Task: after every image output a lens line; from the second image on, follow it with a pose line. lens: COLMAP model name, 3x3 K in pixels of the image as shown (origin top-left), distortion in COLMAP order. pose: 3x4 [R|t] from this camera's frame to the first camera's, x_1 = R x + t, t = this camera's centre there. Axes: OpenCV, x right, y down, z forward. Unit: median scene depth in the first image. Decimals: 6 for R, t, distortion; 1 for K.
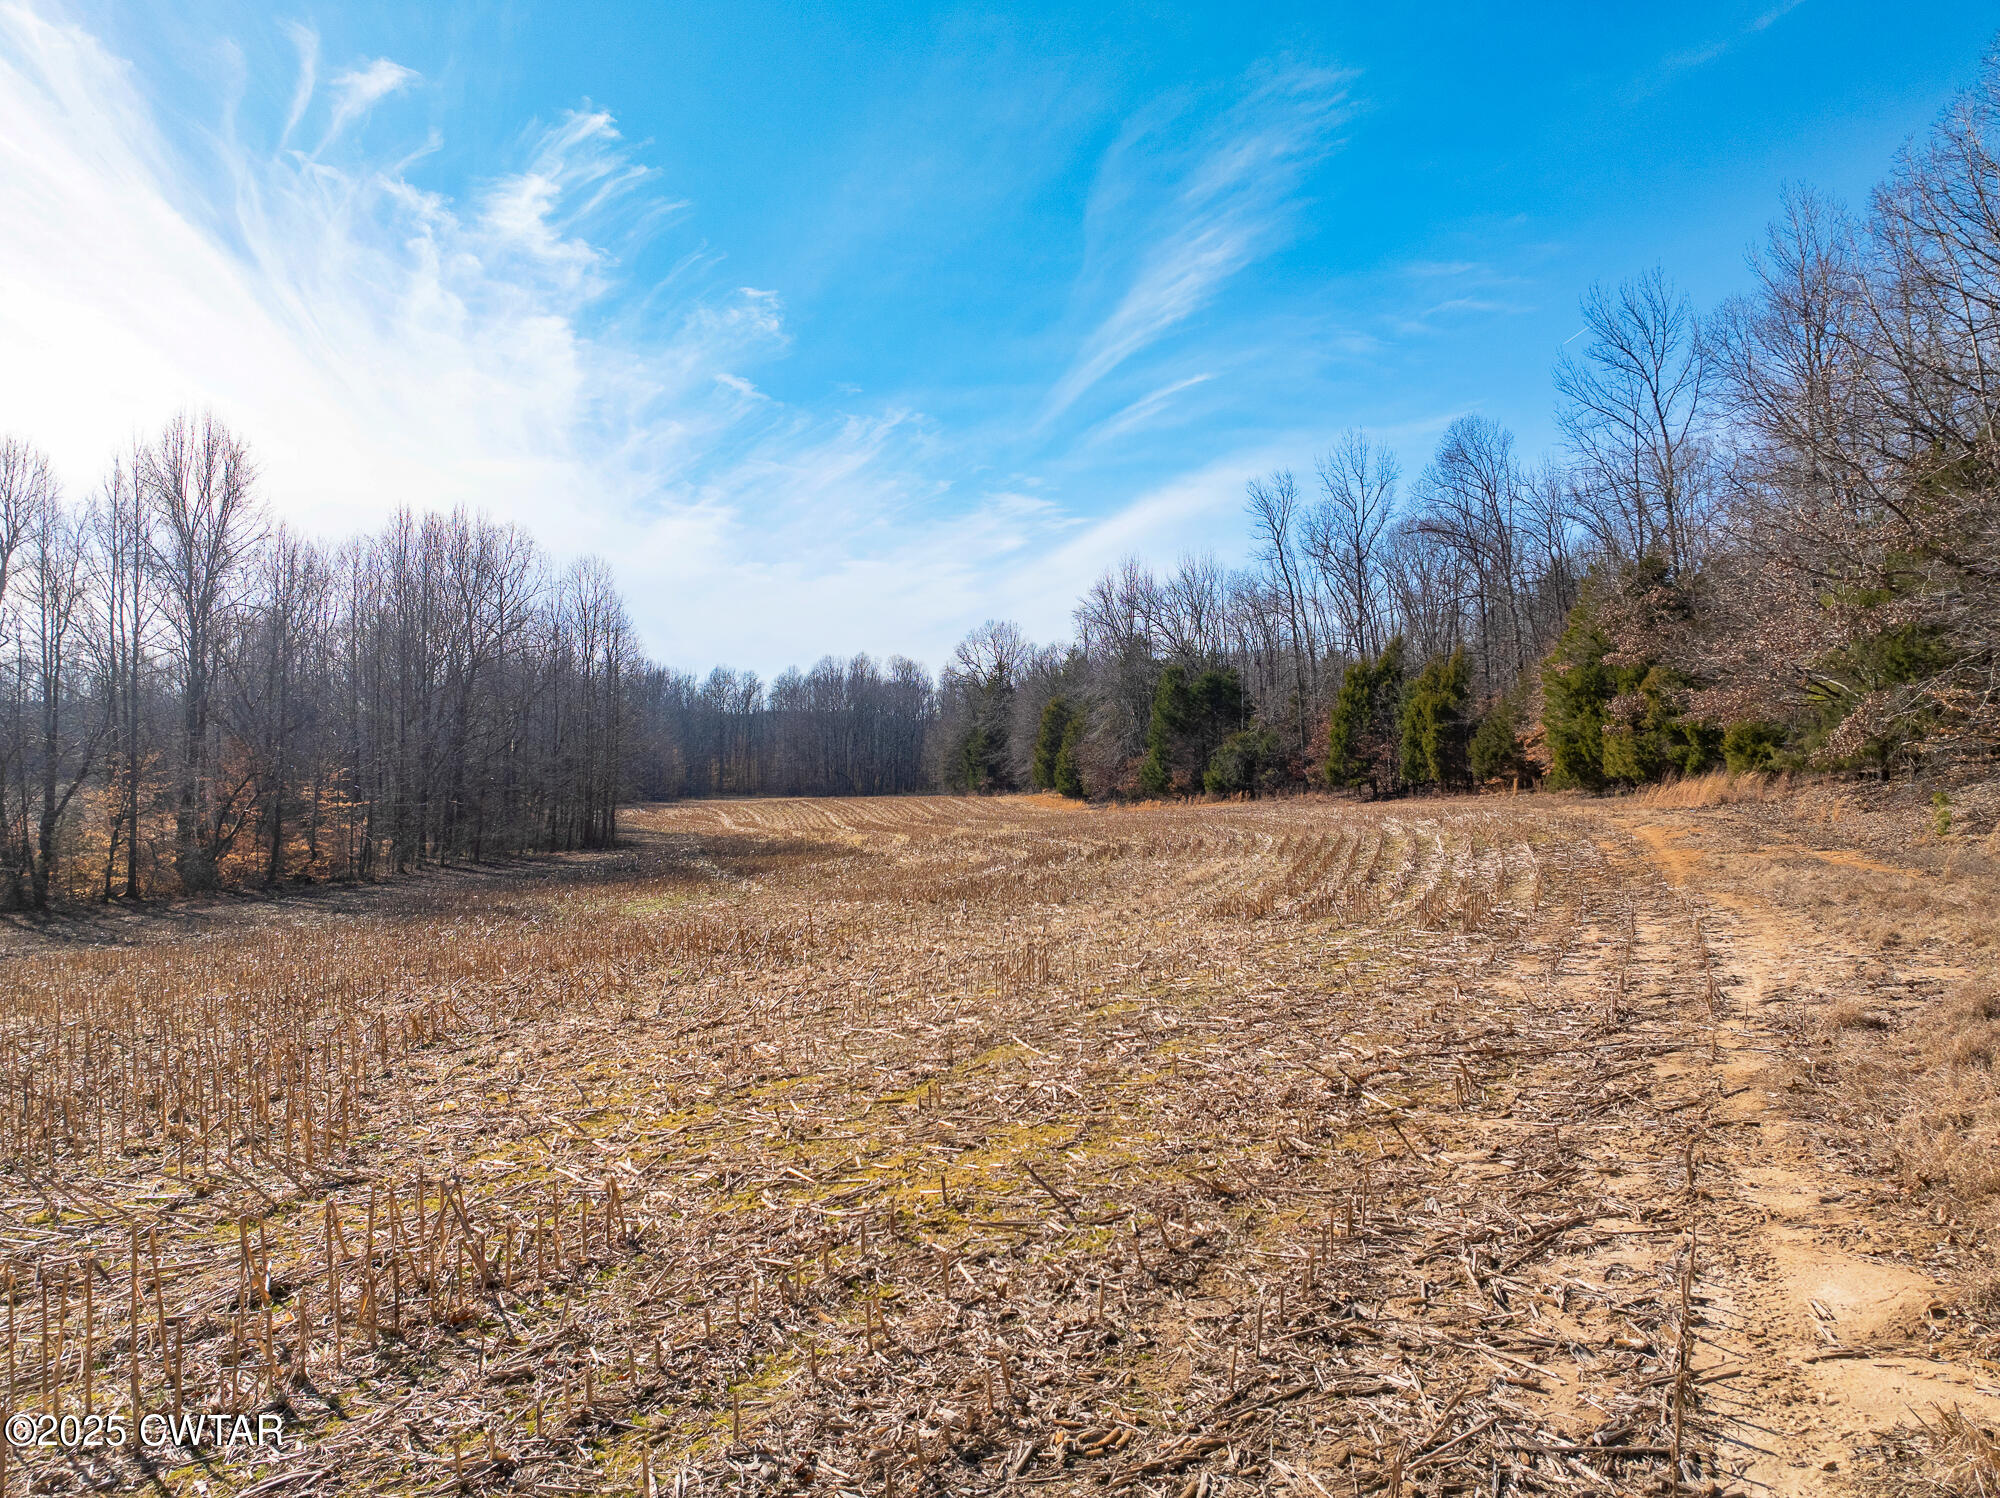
lens RADIAL K [[1390.2, 0, 979.3], [0, 1390.2, 791.7], [0, 0, 1]] dist [-0.025889, 0.005223]
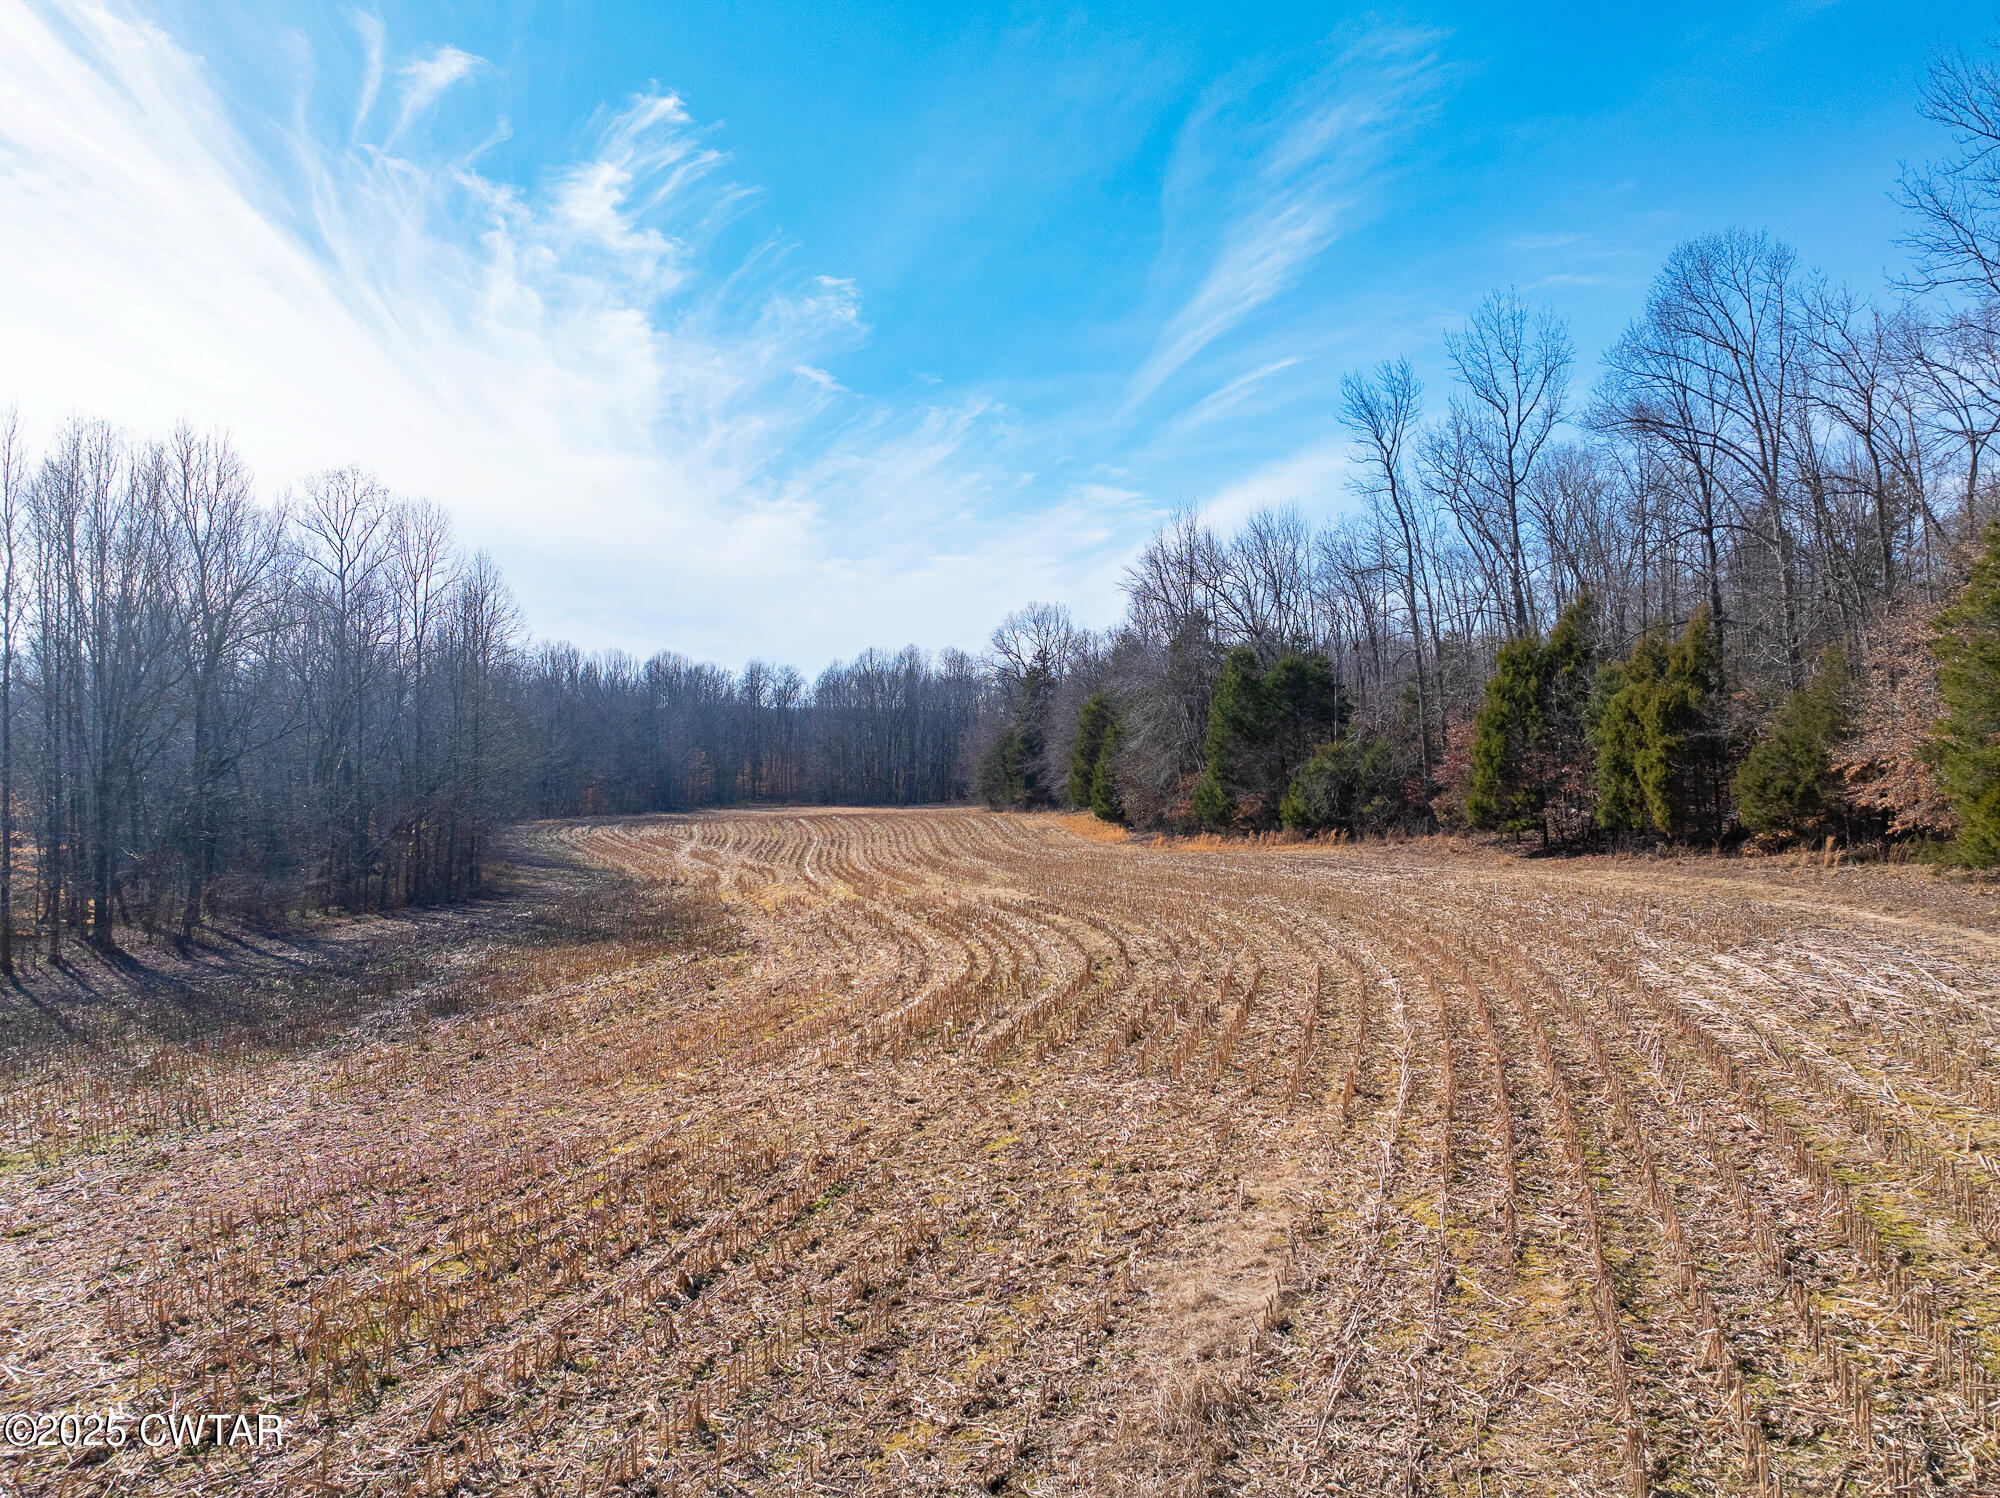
lens RADIAL K [[1390.2, 0, 1039.9], [0, 1390.2, 814.6], [0, 0, 1]] dist [-0.025889, 0.005223]
pose [[0.999794, -0.007547, -0.018832, 0.026811], [0.007940, 0.999750, 0.020901, -0.011272], [0.018670, -0.021047, 0.999604, 0.150566]]
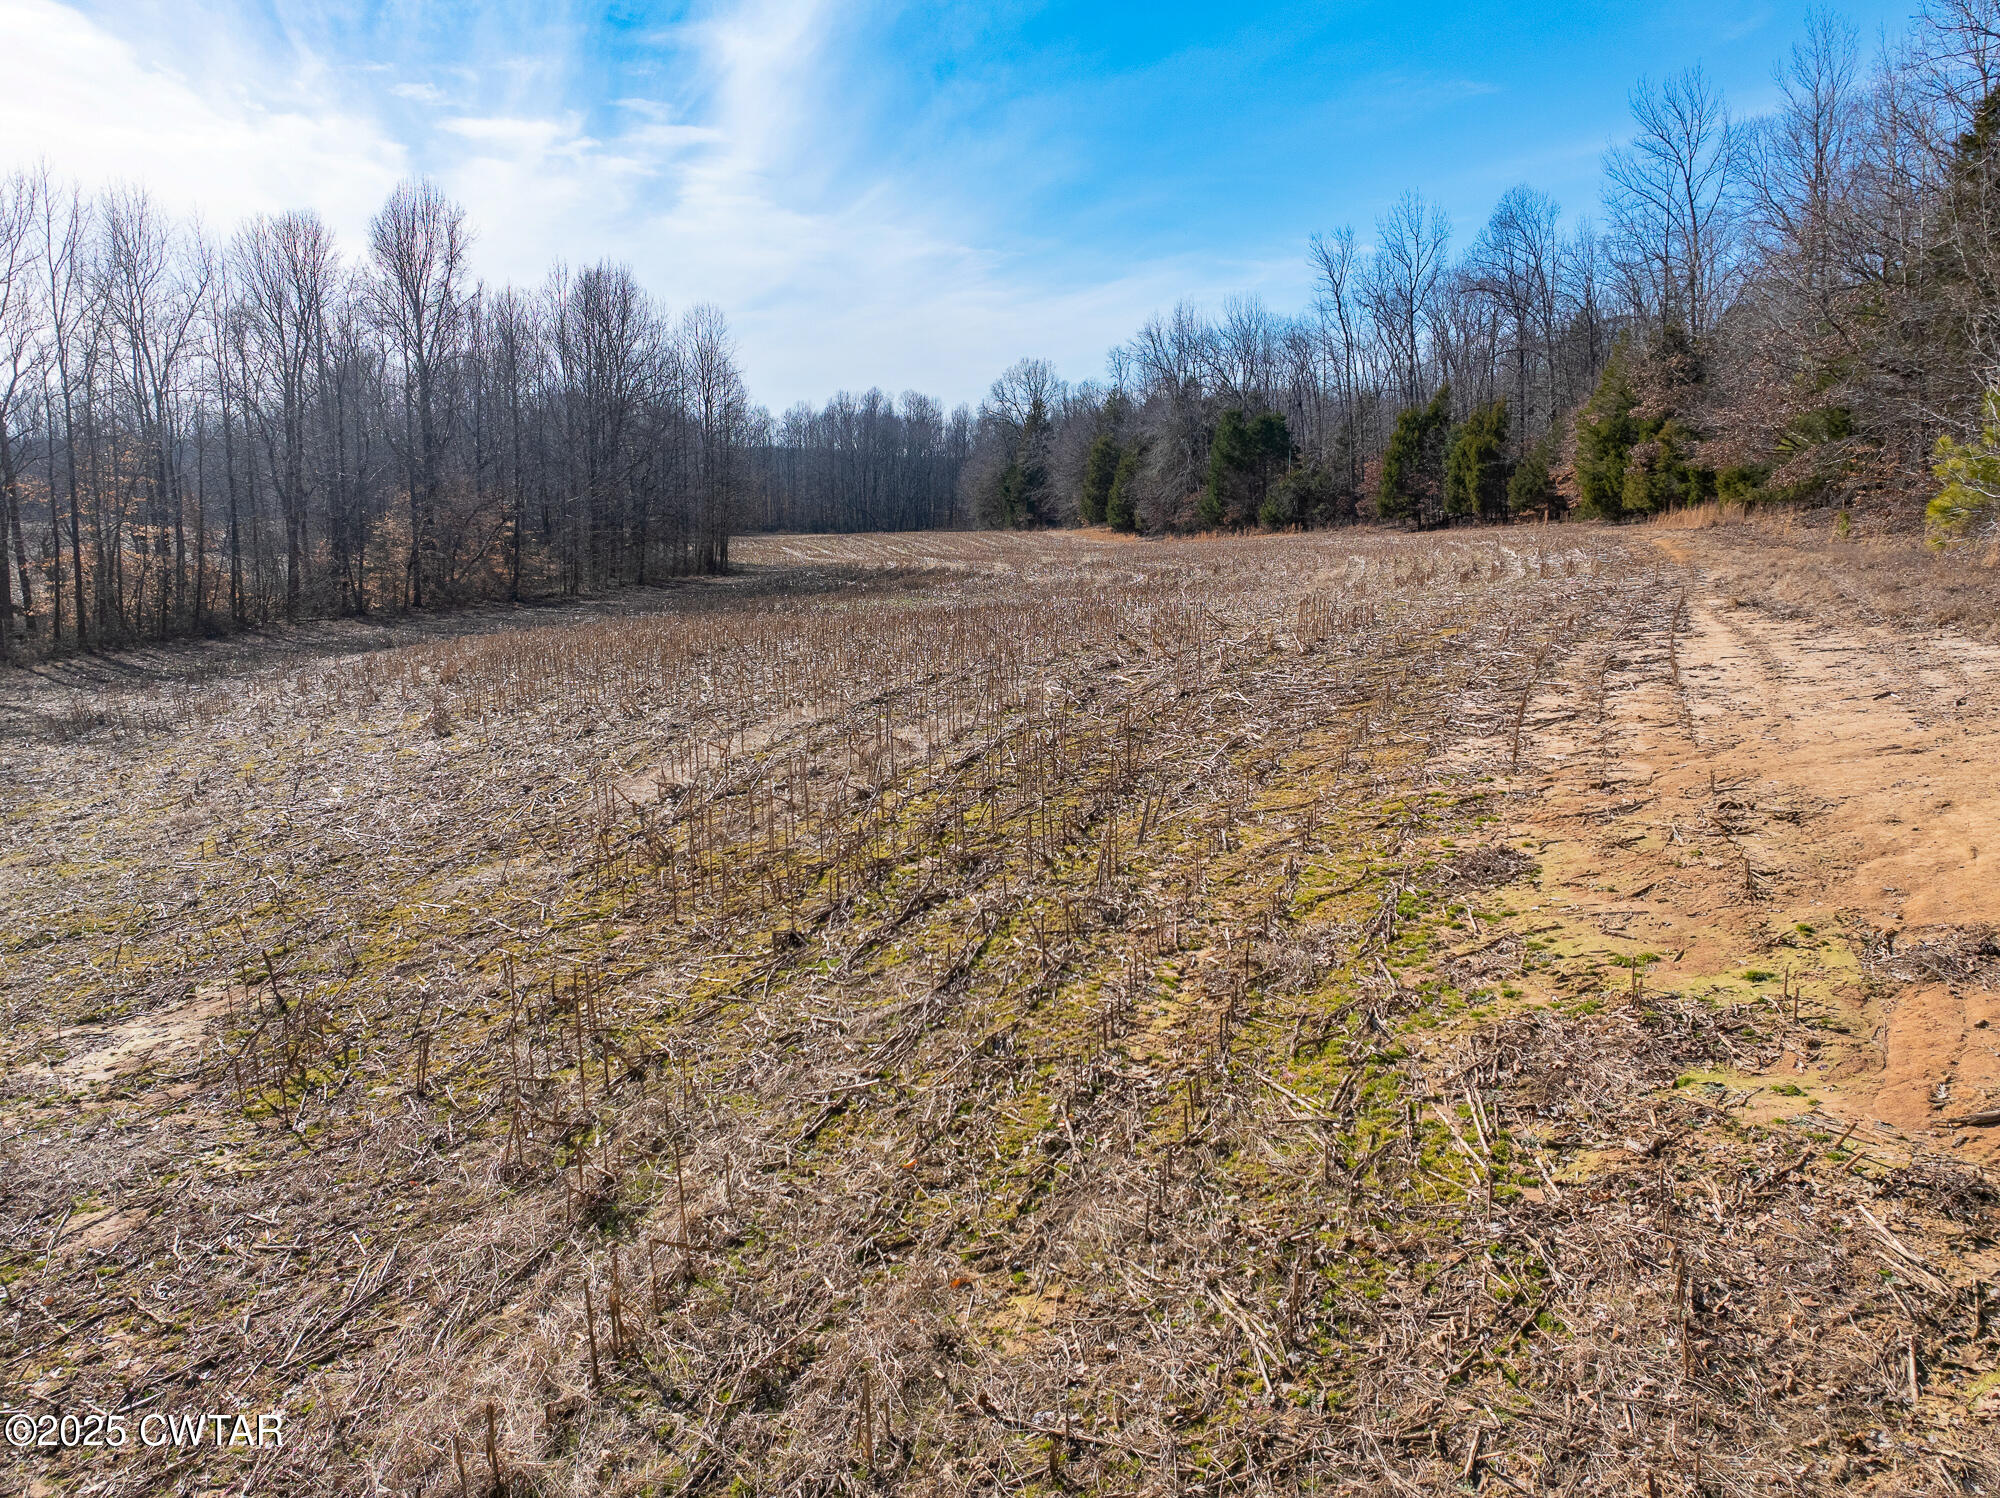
lens RADIAL K [[1390.2, 0, 995.8], [0, 1390.2, 770.2], [0, 0, 1]] dist [-0.025889, 0.005223]
pose [[0.999865, -0.001882, 0.016311, -0.036351], [-0.000918, 0.985445, 0.169992, 0.002792], [-0.016393, -0.169984, 0.985310, -0.070458]]
